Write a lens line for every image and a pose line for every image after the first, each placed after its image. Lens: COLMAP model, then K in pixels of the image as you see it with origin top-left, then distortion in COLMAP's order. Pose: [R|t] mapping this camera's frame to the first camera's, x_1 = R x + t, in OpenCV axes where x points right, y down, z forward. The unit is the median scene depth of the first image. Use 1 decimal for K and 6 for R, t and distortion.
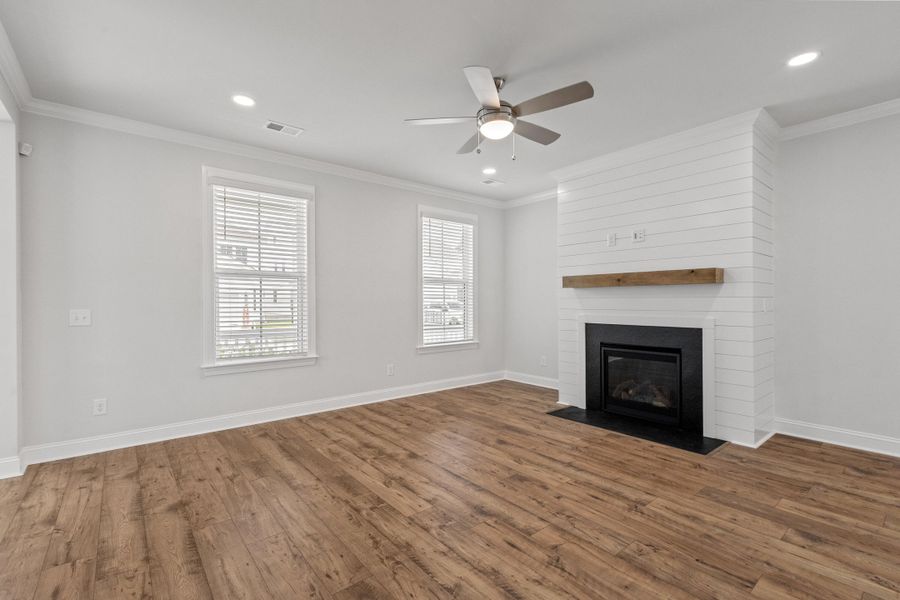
lens RADIAL K [[404.7, 0, 448.7], [0, 404.7, 299.8], [0, 0, 1]] dist [0.001237, -0.000243]
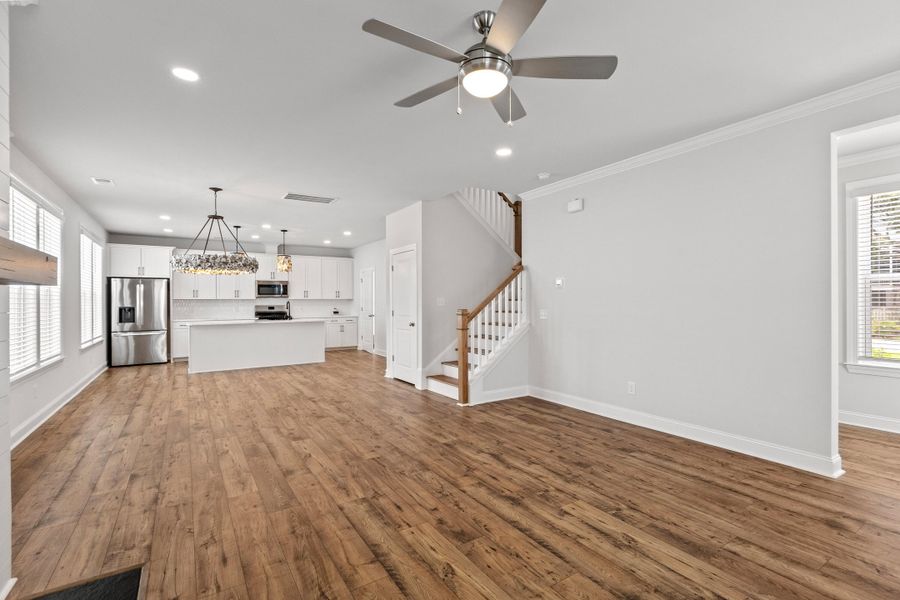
lens RADIAL K [[411.0, 0, 449.0], [0, 411.0, 301.0], [0, 0, 1]] dist [-0.000288, 0.000299]
pose [[-0.993841, 0.009415, 0.110417, 0.090851], [0.008990, 0.999950, -0.004350, -0.015811], [-0.110453, -0.003330, -0.993876, 1.517548]]
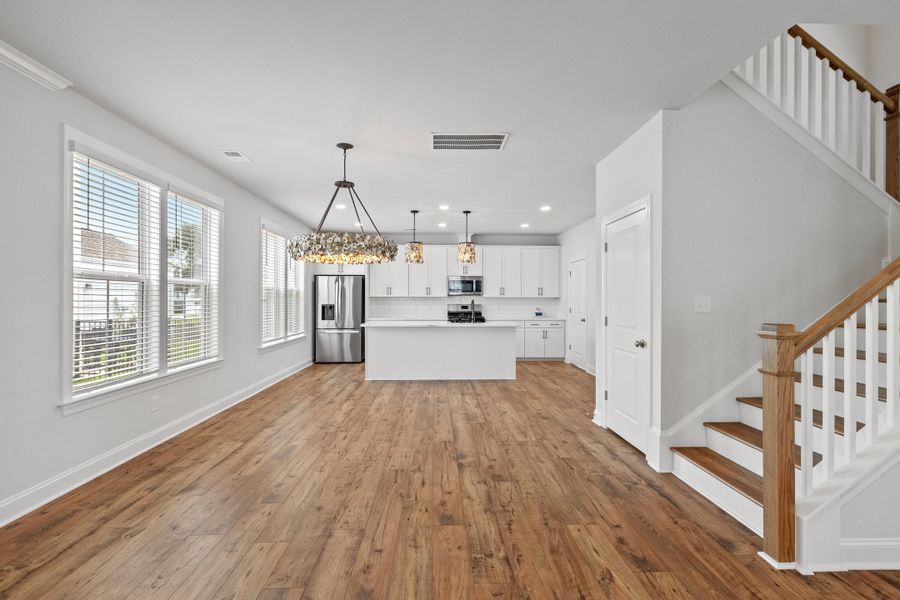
lens RADIAL K [[404.7, 0, 448.7], [0, 404.7, 299.8], [0, 0, 1]] dist [0.001237, -0.000243]
pose [[-0.796927, 0.003004, 0.604068, 0.238817], [-0.000538, 0.999984, -0.005683, -0.023161], [-0.604075, -0.004854, -0.796913, 0.763940]]
